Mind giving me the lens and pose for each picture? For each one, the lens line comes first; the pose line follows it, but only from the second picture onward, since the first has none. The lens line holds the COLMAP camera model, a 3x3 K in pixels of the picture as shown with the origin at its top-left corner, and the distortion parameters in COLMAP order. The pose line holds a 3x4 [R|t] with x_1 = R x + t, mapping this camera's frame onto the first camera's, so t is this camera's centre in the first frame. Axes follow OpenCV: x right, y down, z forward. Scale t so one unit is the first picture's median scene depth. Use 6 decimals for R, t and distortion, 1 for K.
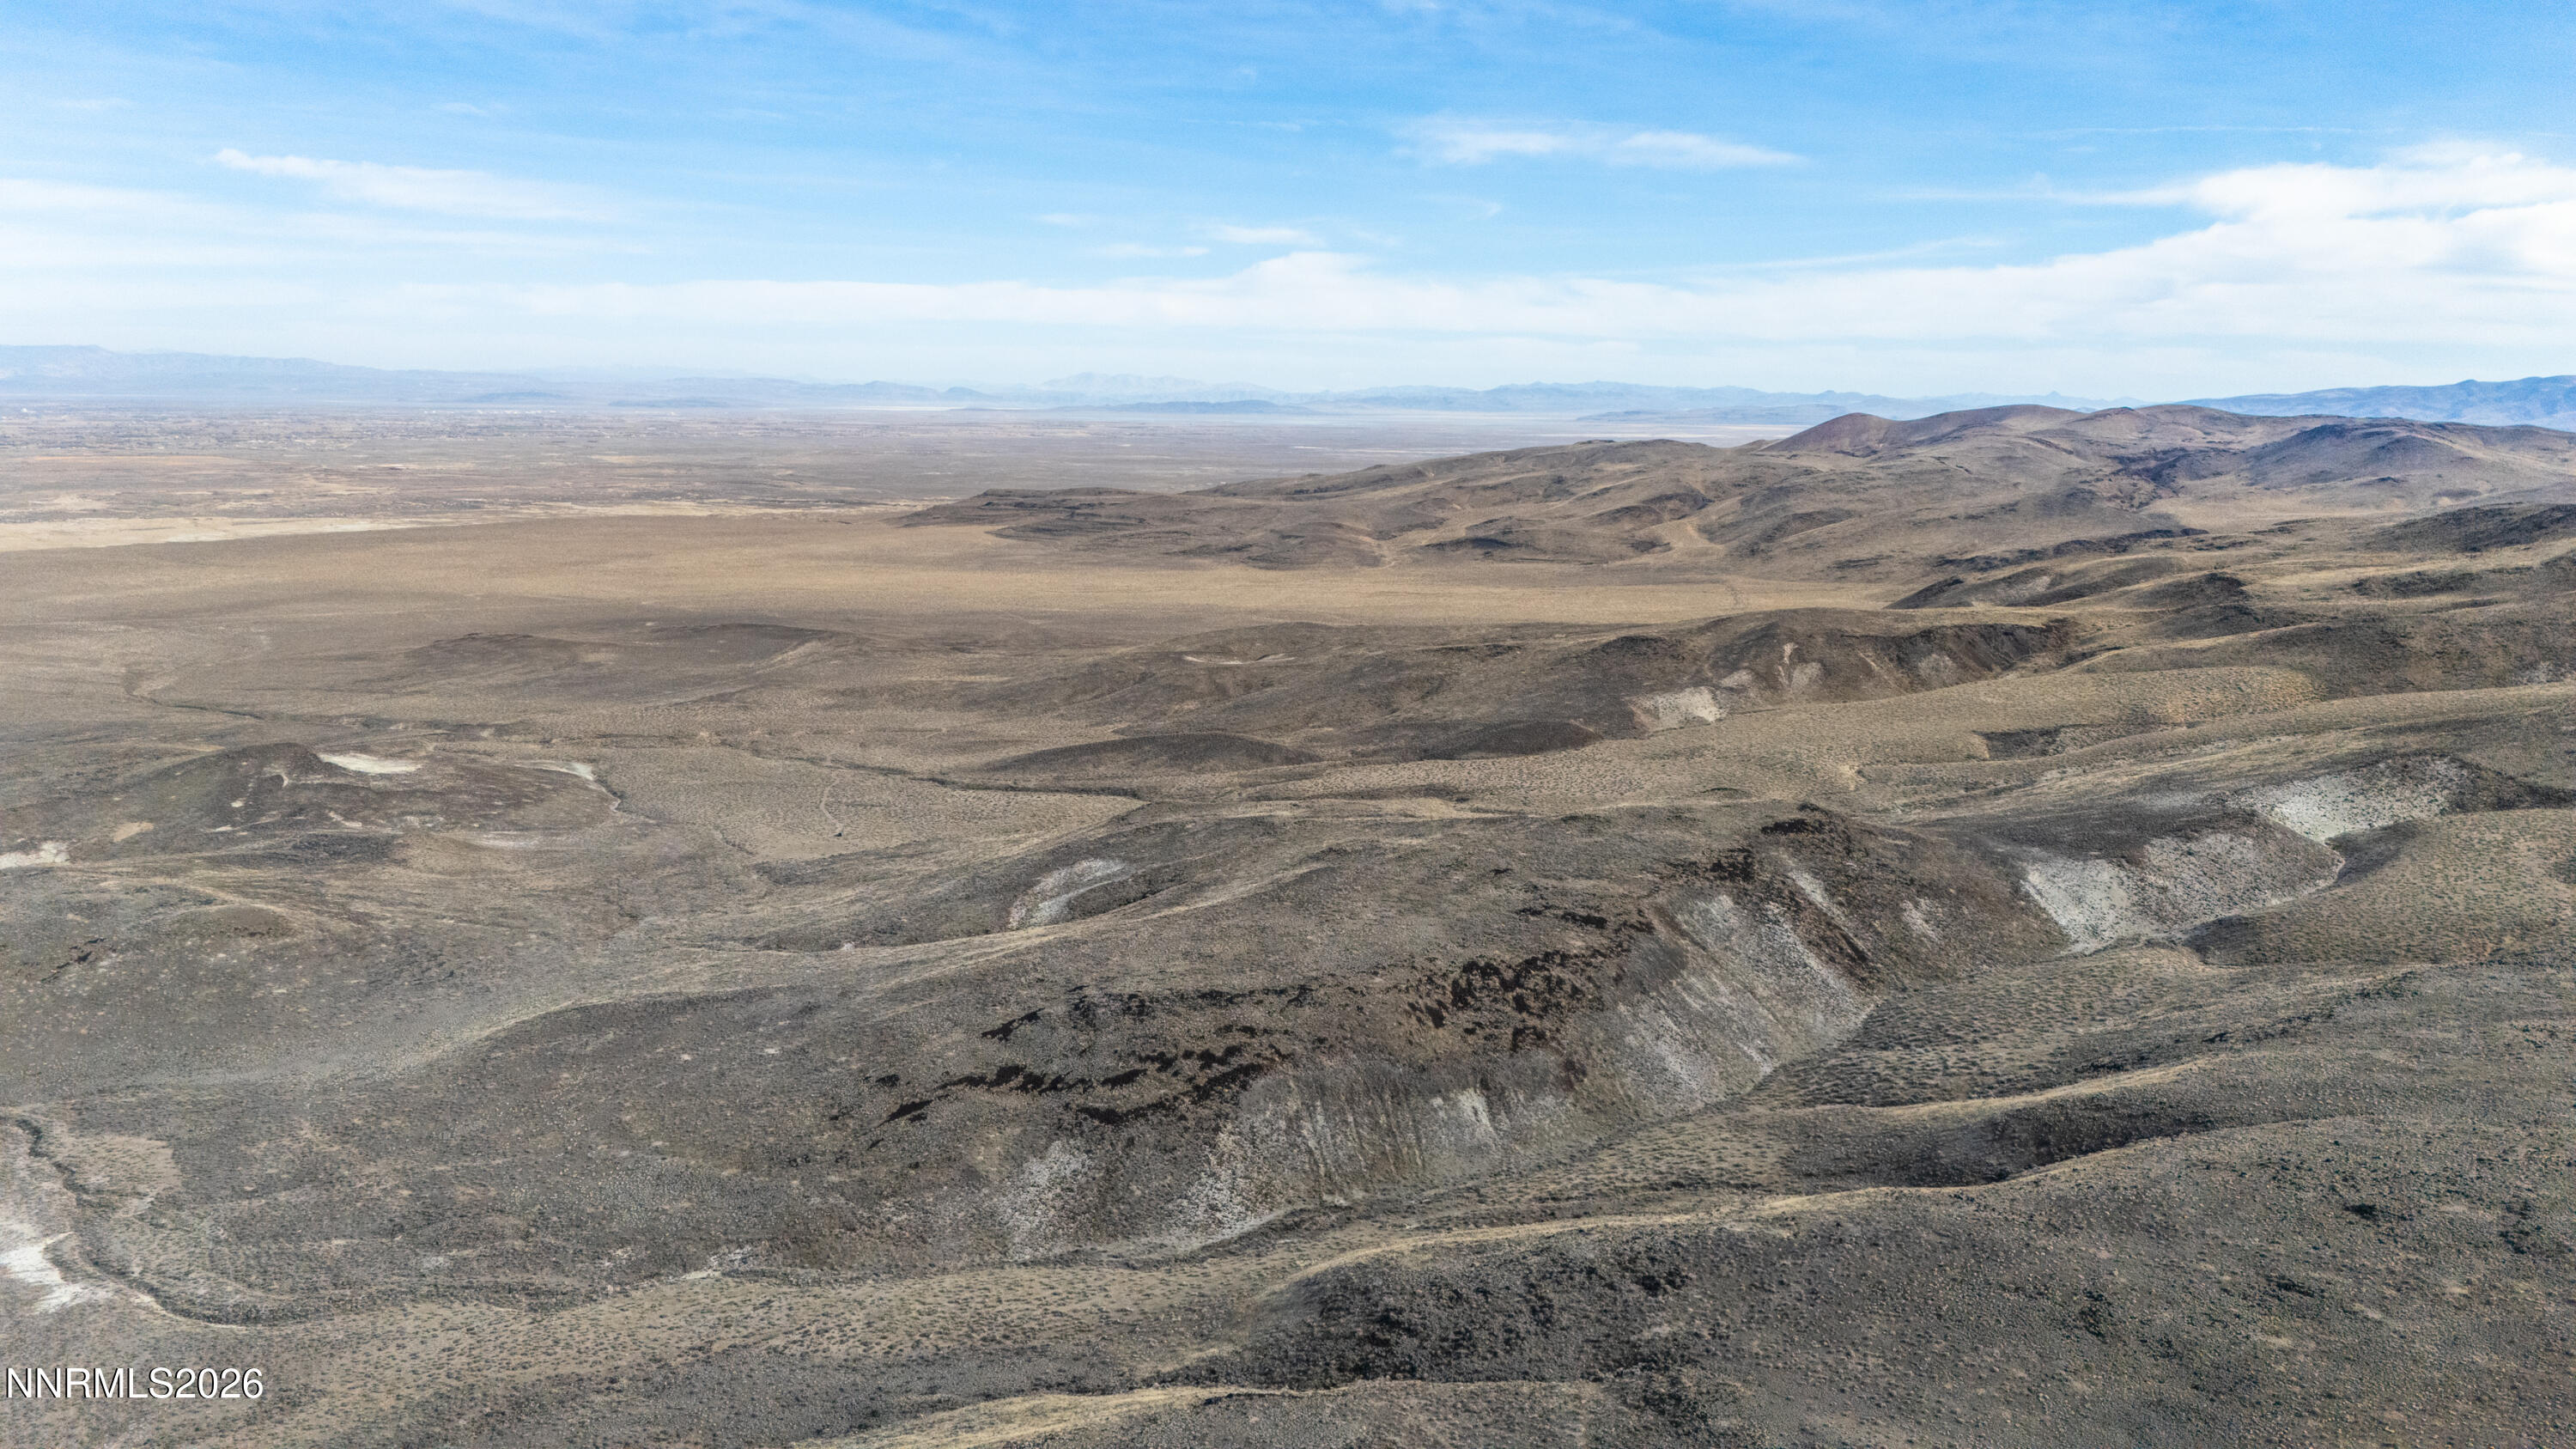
lens RADIAL K [[1872.8, 0, 1298.8], [0, 1872.8, 803.9], [0, 0, 1]] dist [0.085035, -0.066172]
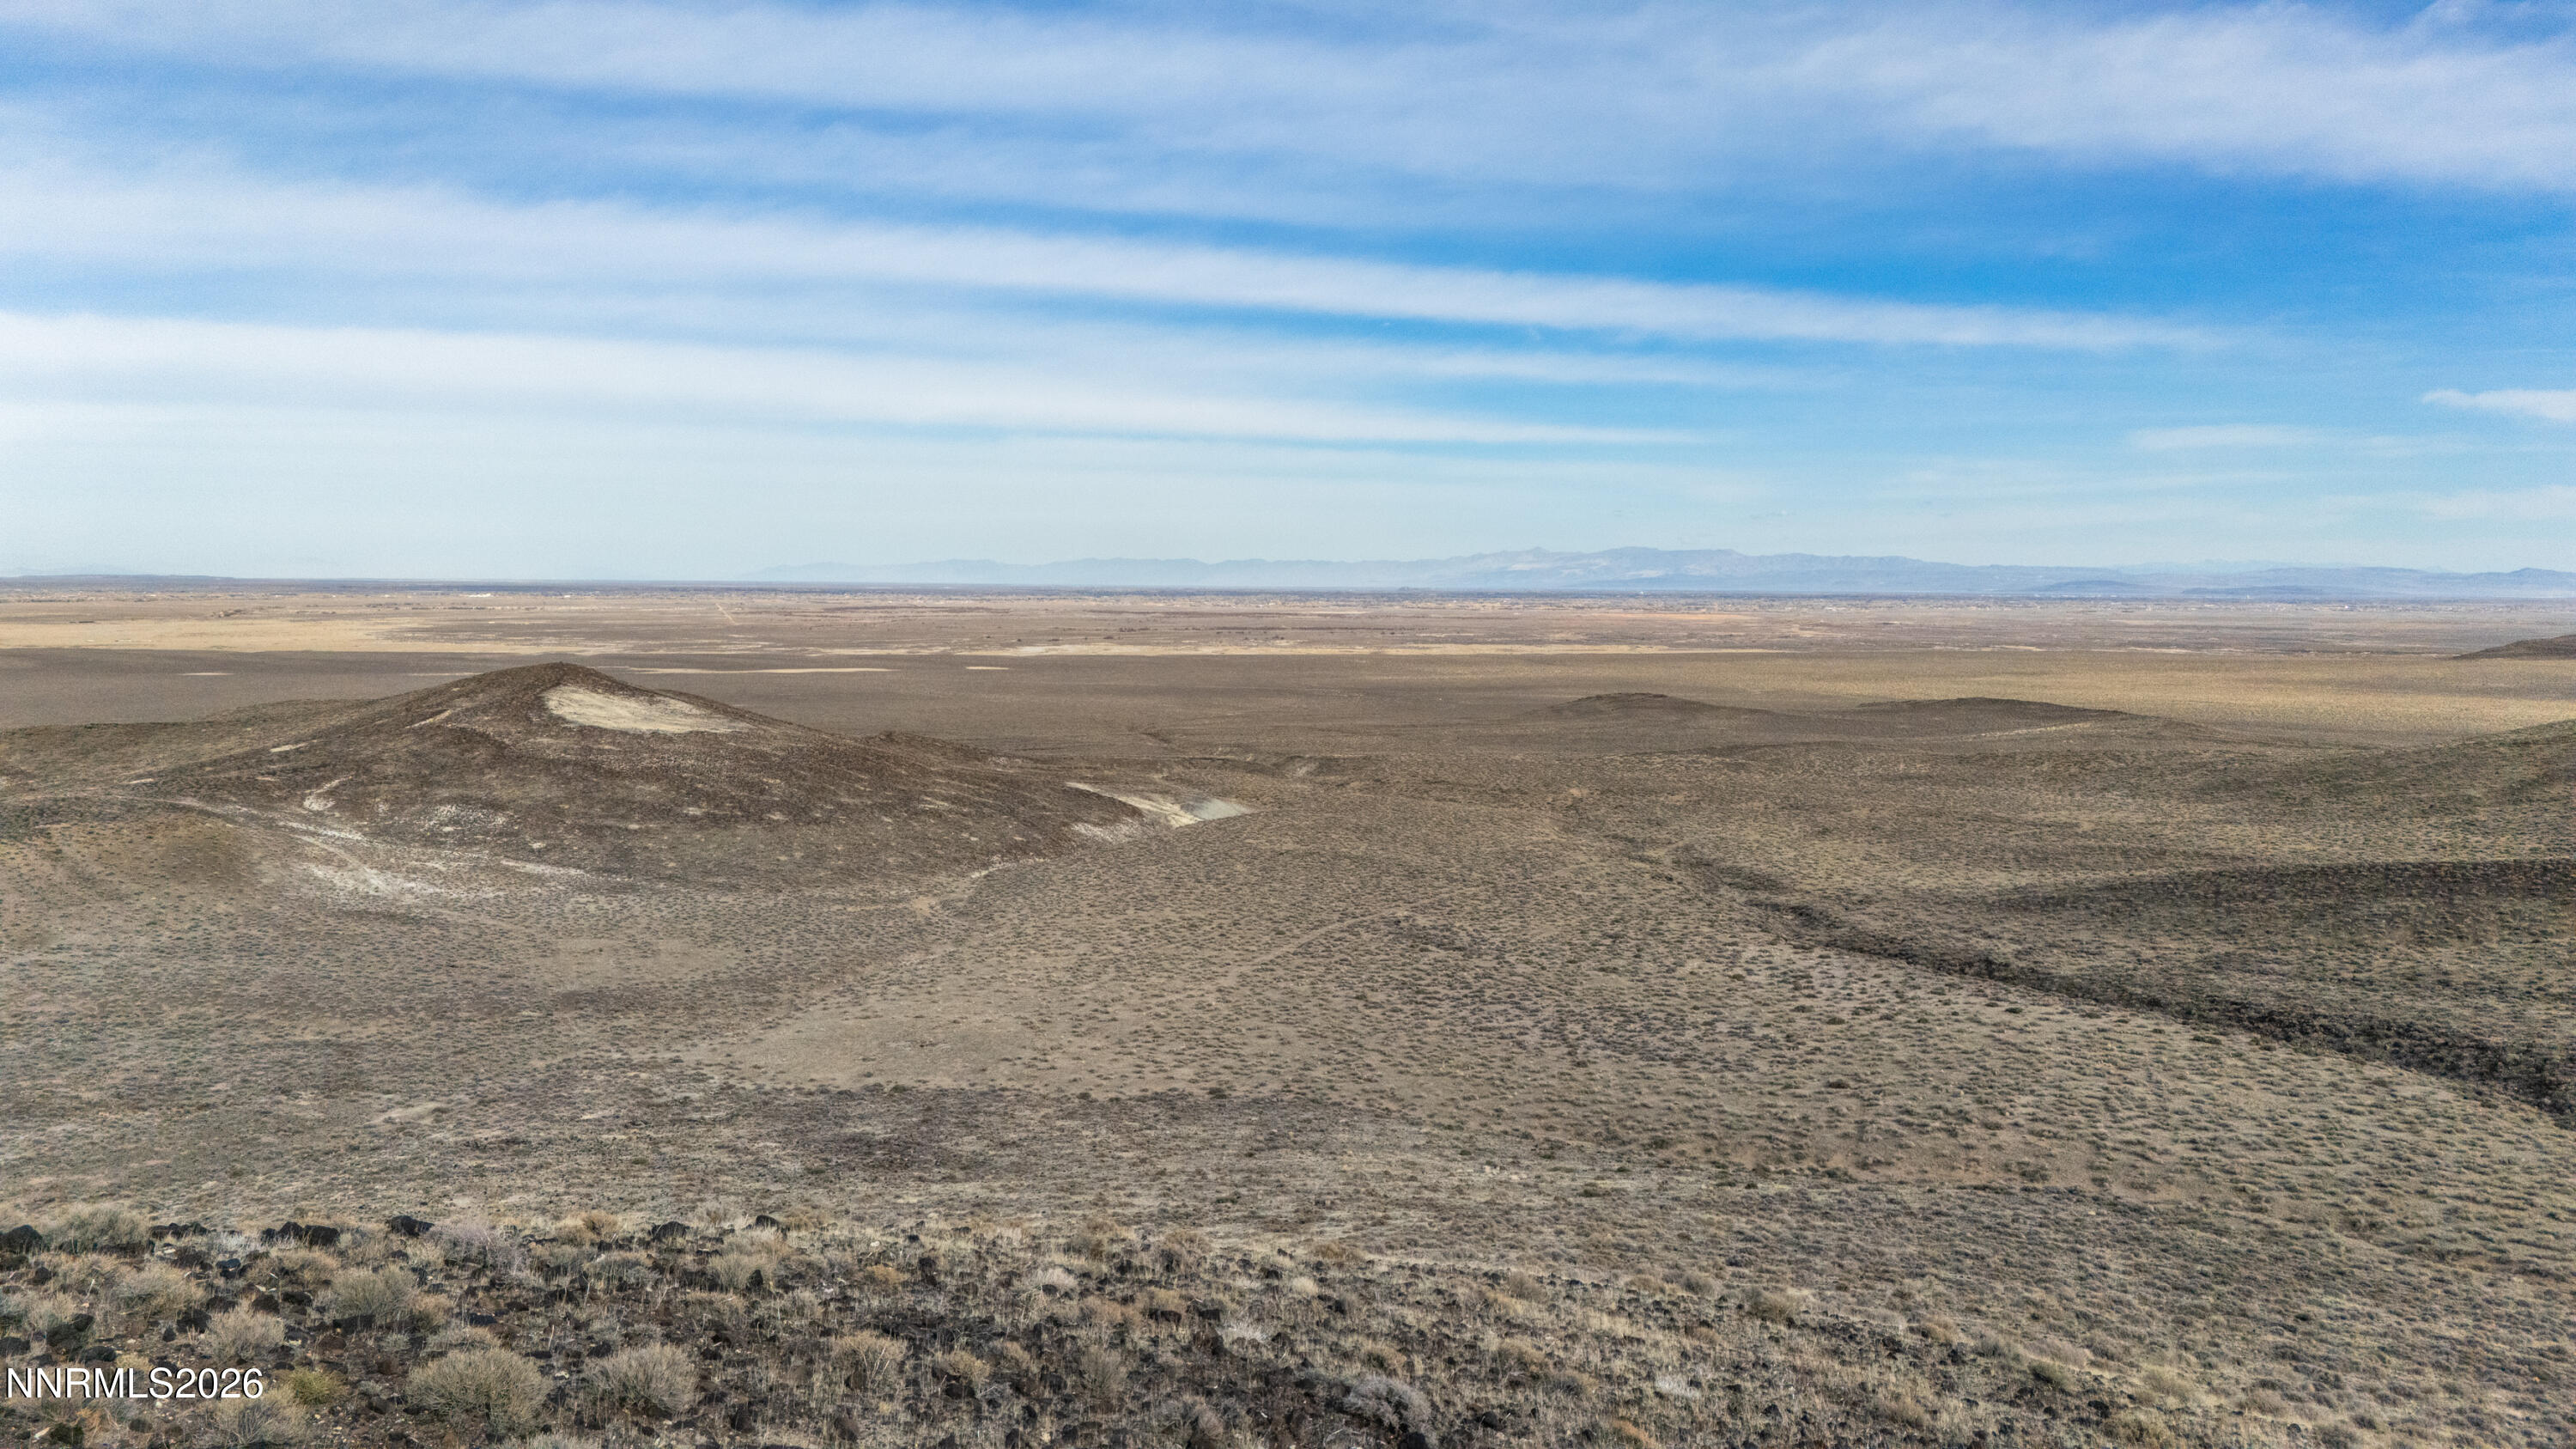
lens RADIAL K [[1872.8, 0, 1257.3], [0, 1872.8, 750.0], [0, 0, 1]] dist [0.085035, -0.066172]
pose [[0.694660, 0.058345, -0.716968, -0.026911], [-0.151279, 0.986264, -0.066313, -0.003533], [0.703251, 0.154527, 0.693945, 0.474370]]
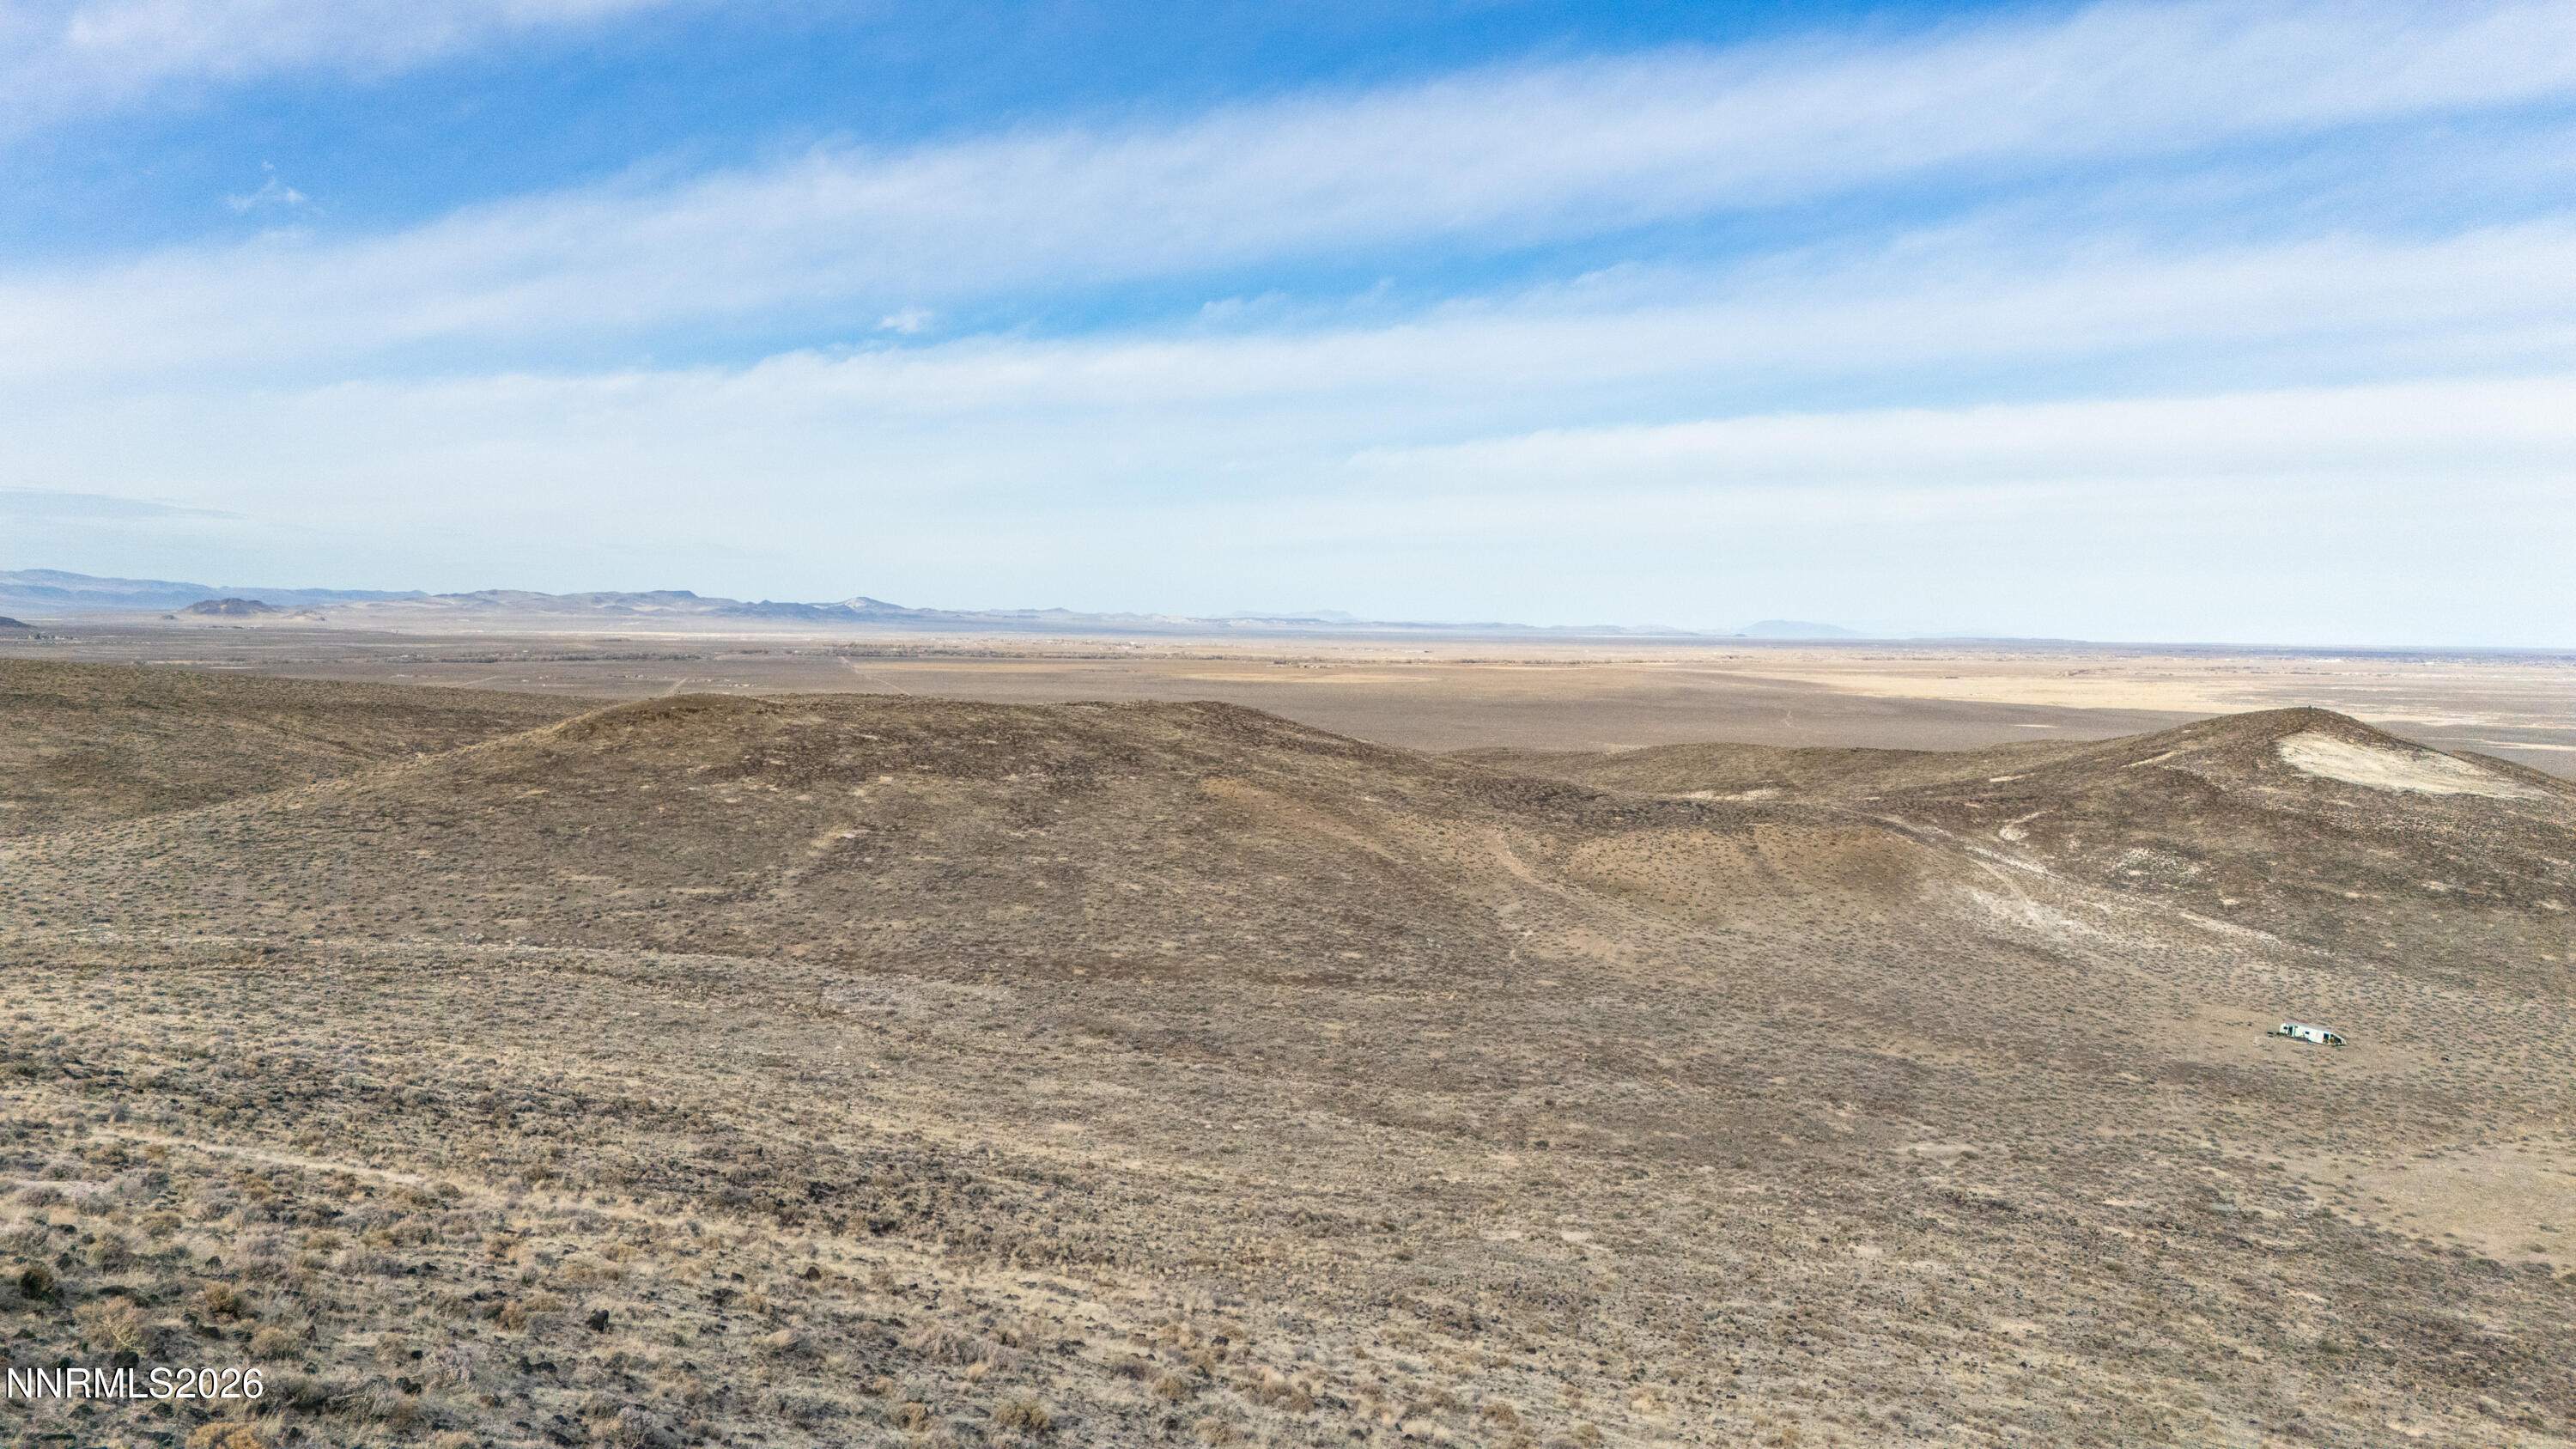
lens RADIAL K [[1872.8, 0, 1309.1], [0, 1872.8, 714.1], [0, 0, 1]] dist [0.085035, -0.066172]
pose [[-0.113224, 0.035157, -0.992947, -0.037677], [-0.228769, 0.971600, 0.060487, -0.003508], [0.966874, 0.234004, -0.101966, 0.494723]]
